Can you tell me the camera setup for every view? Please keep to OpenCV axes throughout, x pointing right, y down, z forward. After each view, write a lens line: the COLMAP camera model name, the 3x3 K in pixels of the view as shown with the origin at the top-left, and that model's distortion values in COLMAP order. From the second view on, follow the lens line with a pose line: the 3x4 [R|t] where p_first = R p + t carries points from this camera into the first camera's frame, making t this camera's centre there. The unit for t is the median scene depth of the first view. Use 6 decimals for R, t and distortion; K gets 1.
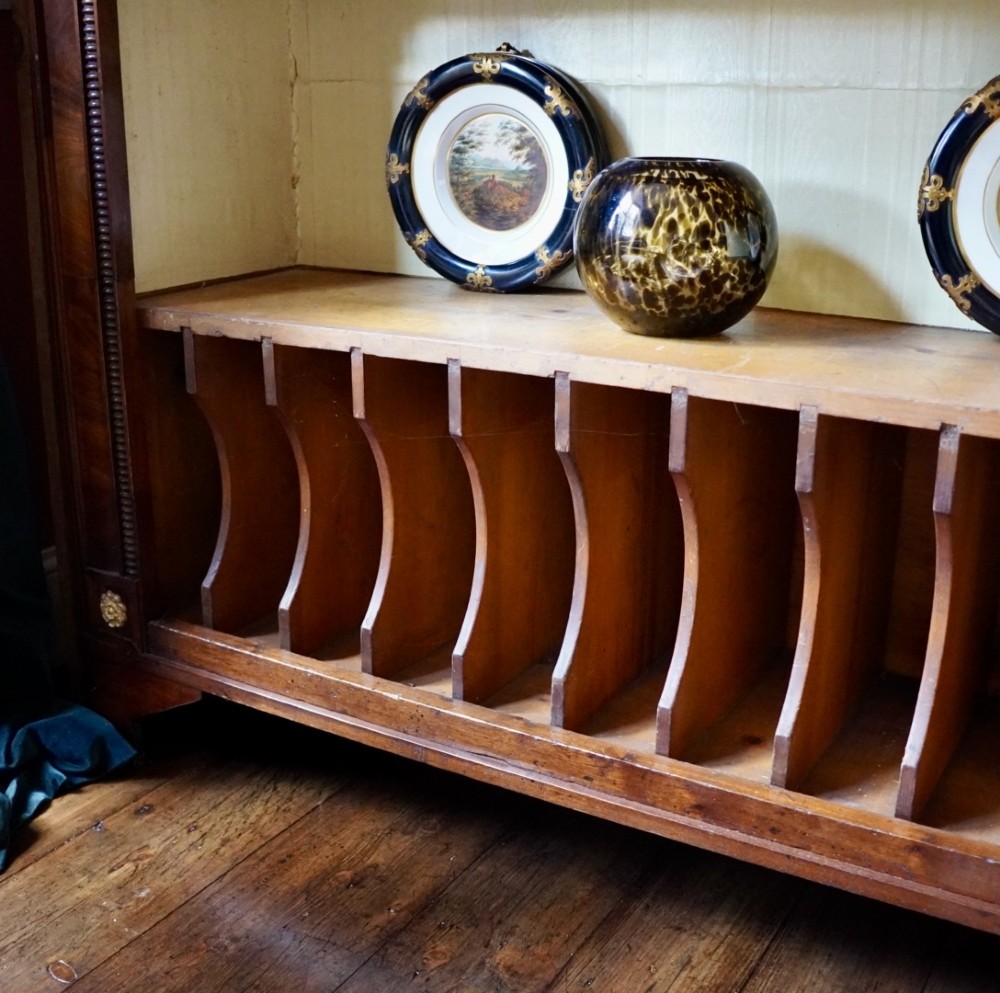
lens RADIAL K [[1279.6, 0, 496.3], [0, 1279.6, 501.6], [0, 0, 1]] dist [-0.122476, 0.000000]
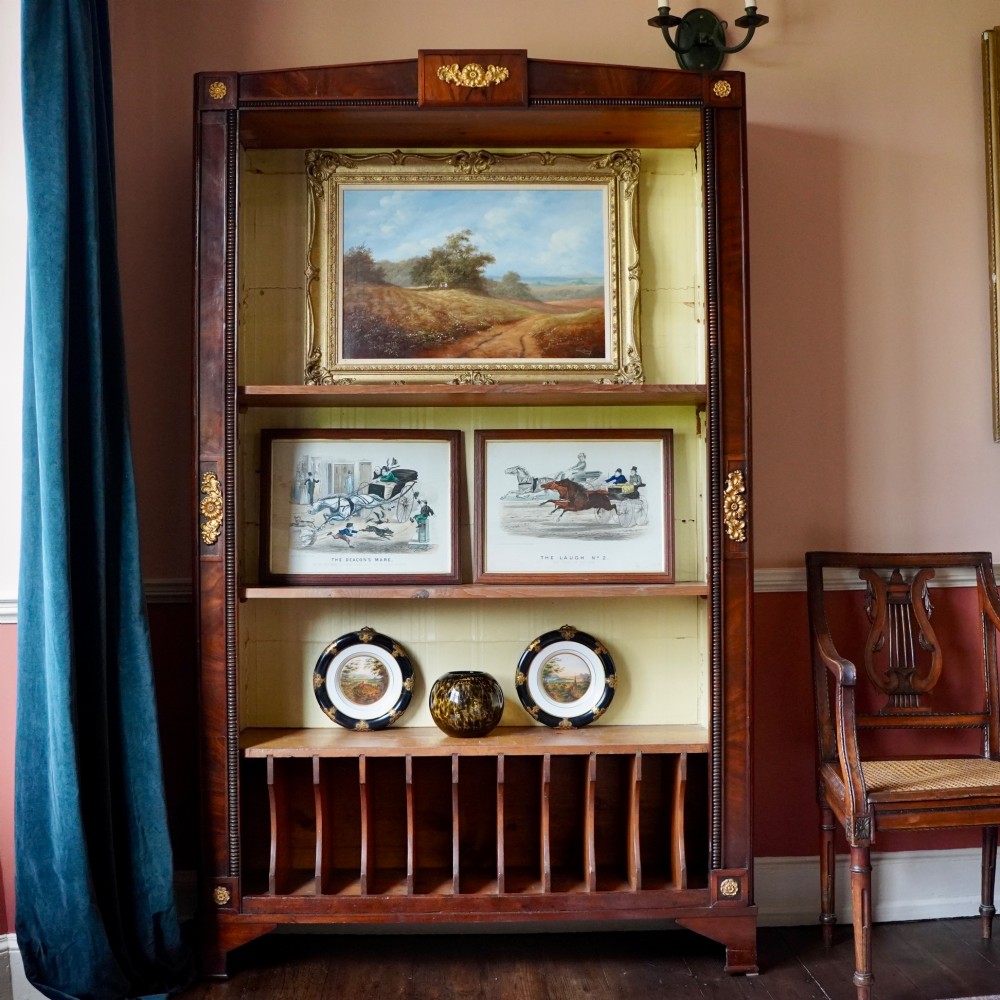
lens RADIAL K [[1424.5, 0, 523.3], [0, 1424.5, 507.8], [0, 0, 1]] dist [-0.141506, 0.000000]
pose [[0.825070, 0.006232, 0.564996, -1.428528], [0.178908, 0.945608, -0.271692, 0.235066], [-0.535958, 0.325247, 0.779079, -1.499062]]
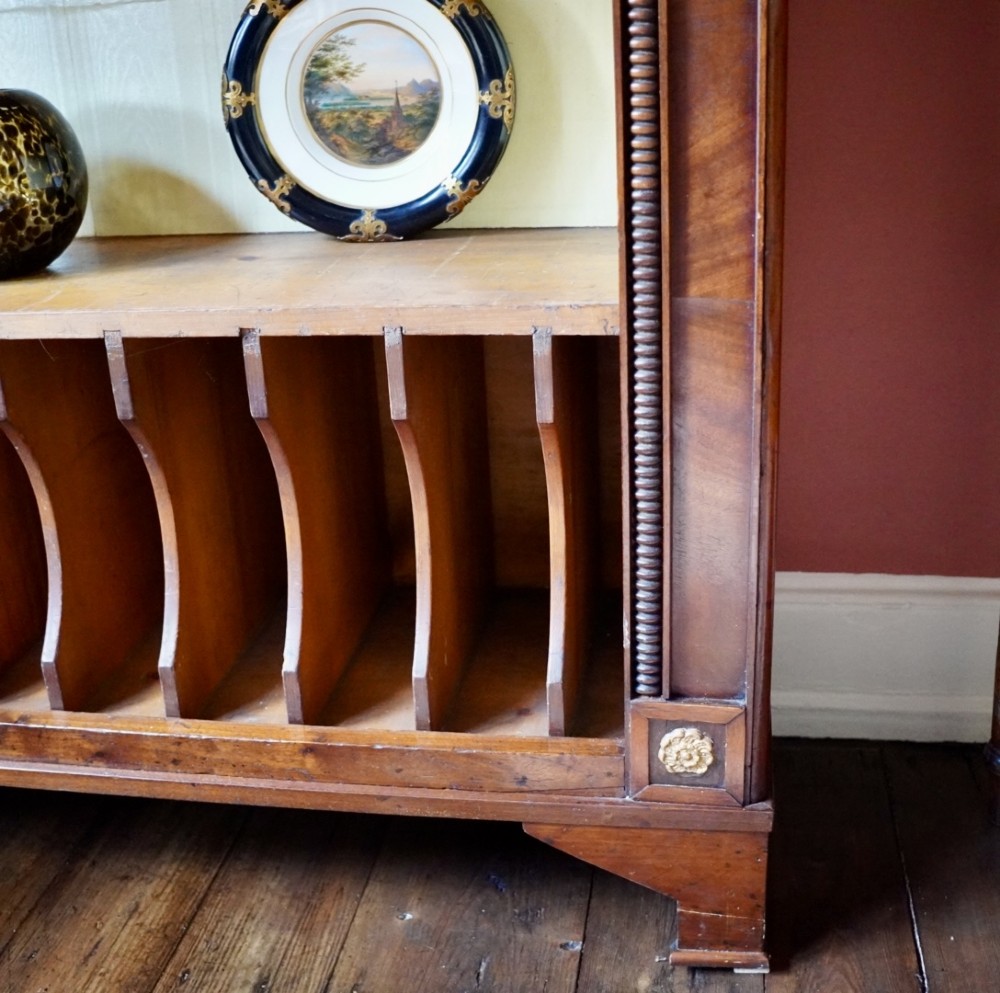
lens RADIAL K [[1279.6, 0, 492.1], [0, 1279.6, 495.3], [0, 0, 1]] dist [-0.122476, 0.000000]
pose [[0.927973, -0.176571, 0.328161, 0.147080], [0.160277, 0.984120, 0.076287, 0.017526], [-0.336420, -0.018196, 0.941536, -0.010587]]
